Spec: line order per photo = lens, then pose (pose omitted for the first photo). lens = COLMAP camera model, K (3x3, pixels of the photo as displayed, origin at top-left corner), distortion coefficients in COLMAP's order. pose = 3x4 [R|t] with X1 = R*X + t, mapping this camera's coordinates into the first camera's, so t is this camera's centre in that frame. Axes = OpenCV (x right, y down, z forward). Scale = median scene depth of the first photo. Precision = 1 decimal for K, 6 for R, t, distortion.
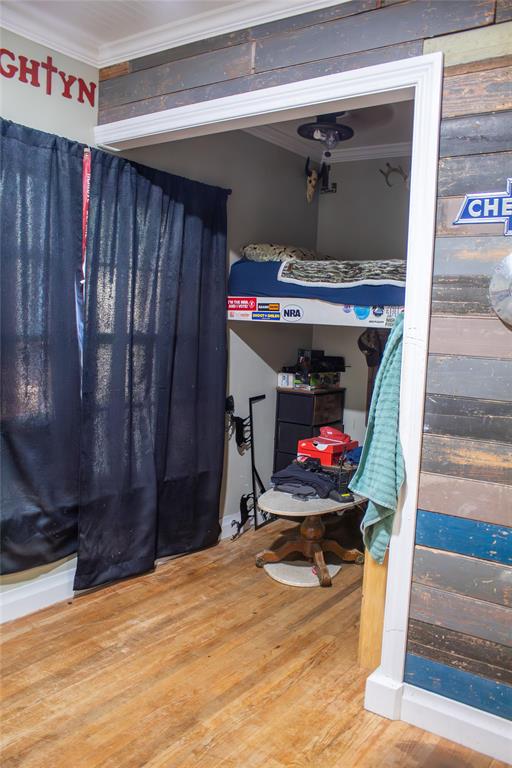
lens RADIAL K [[637.7, 0, 265.2], [0, 637.7, 396.2], [0, 0, 1]] dist [-0.128589, 0.085590]
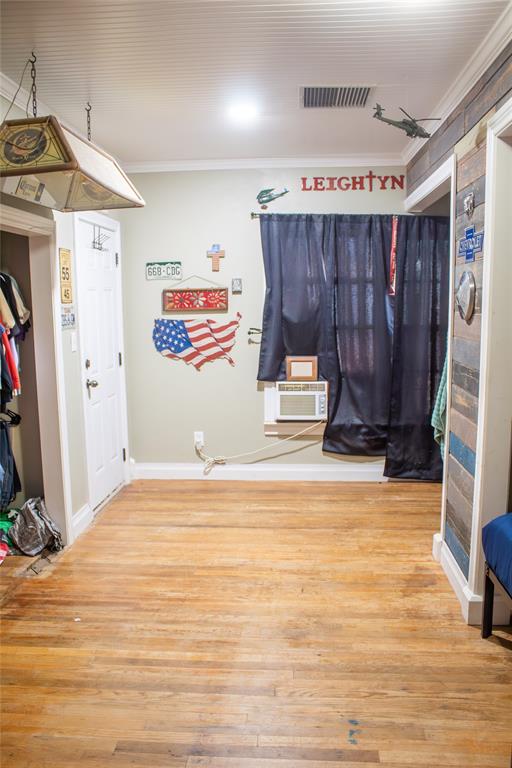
lens RADIAL K [[637.7, 0, 255.6], [0, 637.7, 384.3], [0, 0, 1]] dist [-0.128589, 0.085590]
pose [[0.526301, 0.068360, -0.847546, 1.052597], [-0.067036, 0.996996, 0.038786, 0.022242], [0.847652, 0.036403, 0.529303, -0.233911]]
